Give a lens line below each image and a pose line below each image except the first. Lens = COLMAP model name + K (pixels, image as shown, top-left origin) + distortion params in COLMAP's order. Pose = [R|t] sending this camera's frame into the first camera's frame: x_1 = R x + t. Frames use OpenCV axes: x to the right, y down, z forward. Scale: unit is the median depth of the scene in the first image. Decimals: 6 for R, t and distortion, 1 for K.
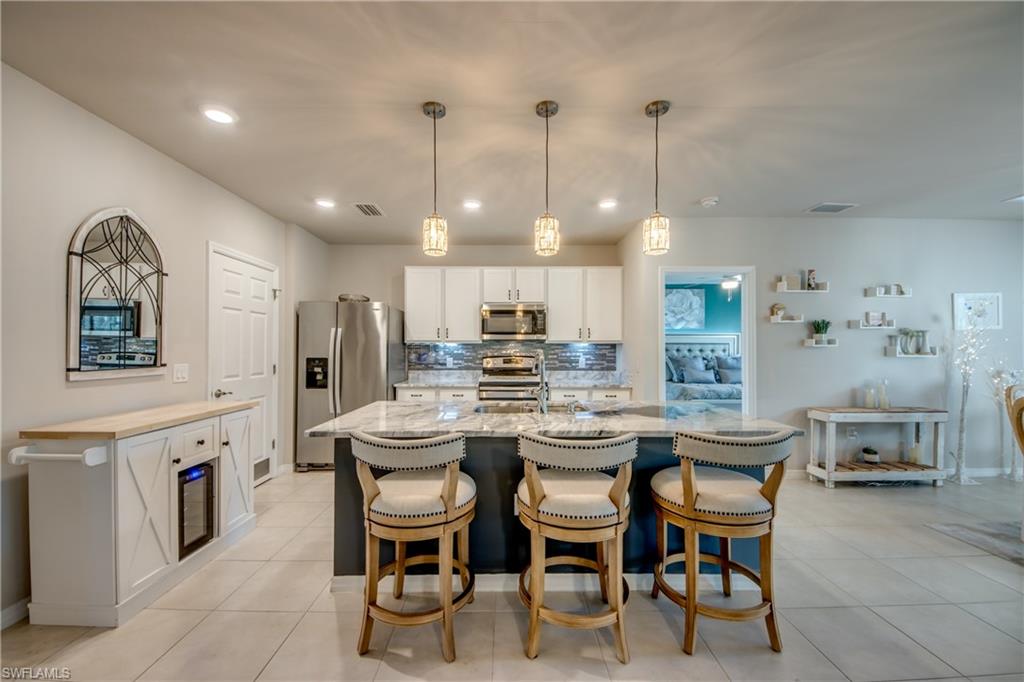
lens RADIAL K [[394.2, 0, 505.4], [0, 394.2, 344.6], [0, 0, 1]] dist [0.007949, -0.009448]
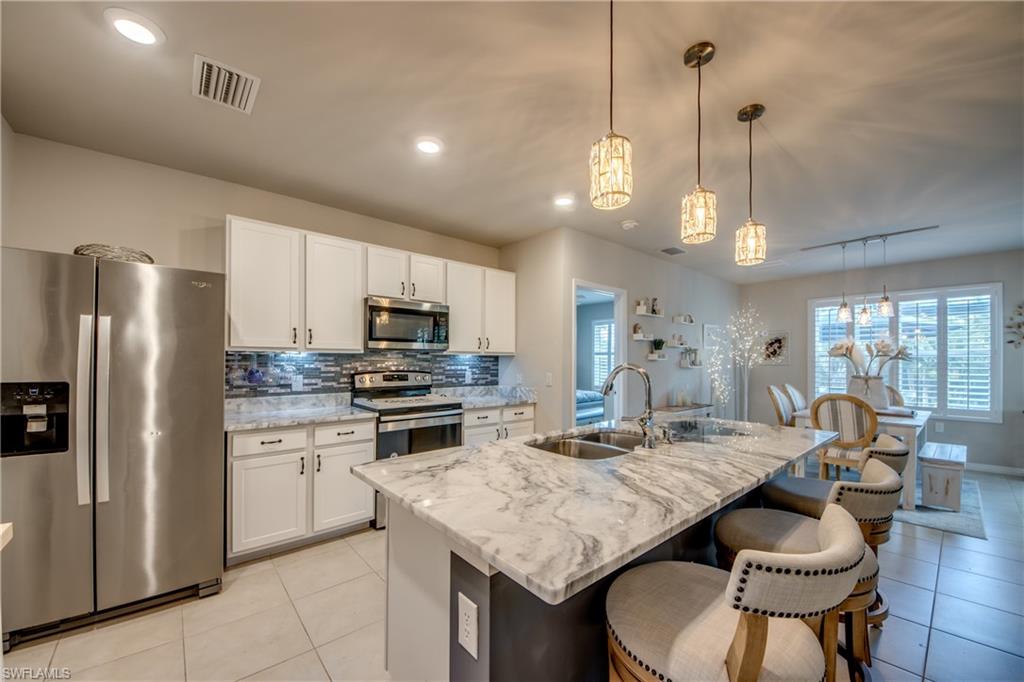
lens RADIAL K [[394.2, 0, 513.5], [0, 394.2, 359.2], [0, 0, 1]] dist [0.007949, -0.009448]
pose [[0.755682, 0.004582, 0.654923, -0.344513], [-0.009442, 0.999948, 0.003899, 0.001649], [-0.654871, -0.009130, 0.755686, 0.327357]]
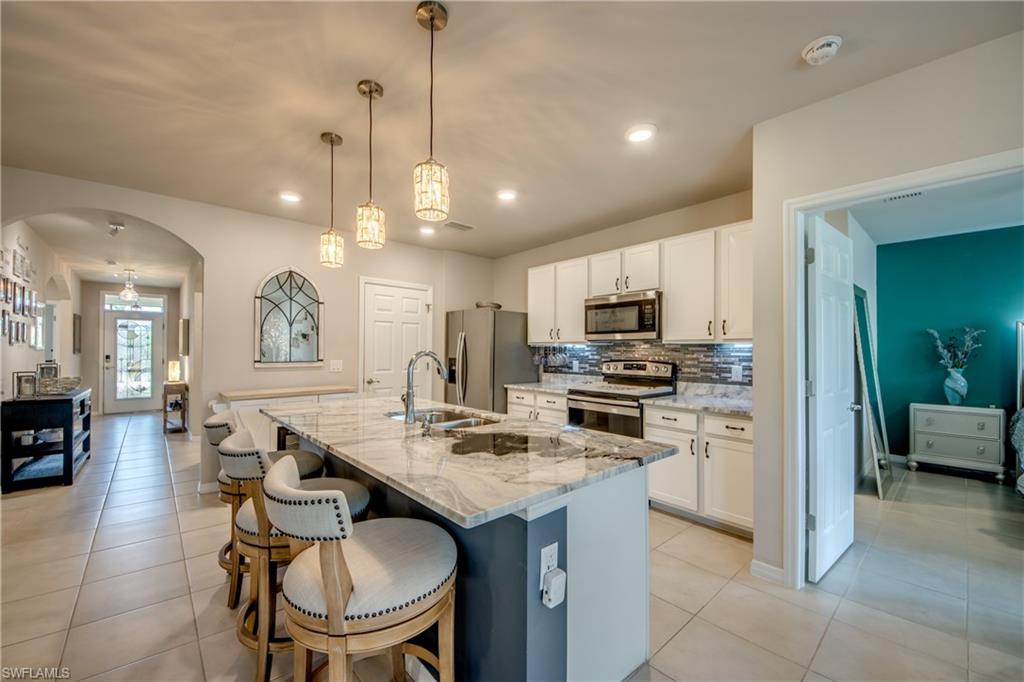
lens RADIAL K [[394.2, 0, 501.7], [0, 394.2, 344.3], [0, 0, 1]] dist [0.007949, -0.009448]
pose [[0.660281, -0.007759, -0.750978, 0.499776], [0.003874, 0.999969, -0.006926, 0.000787], [0.751008, 0.001663, 0.660291, 0.311754]]
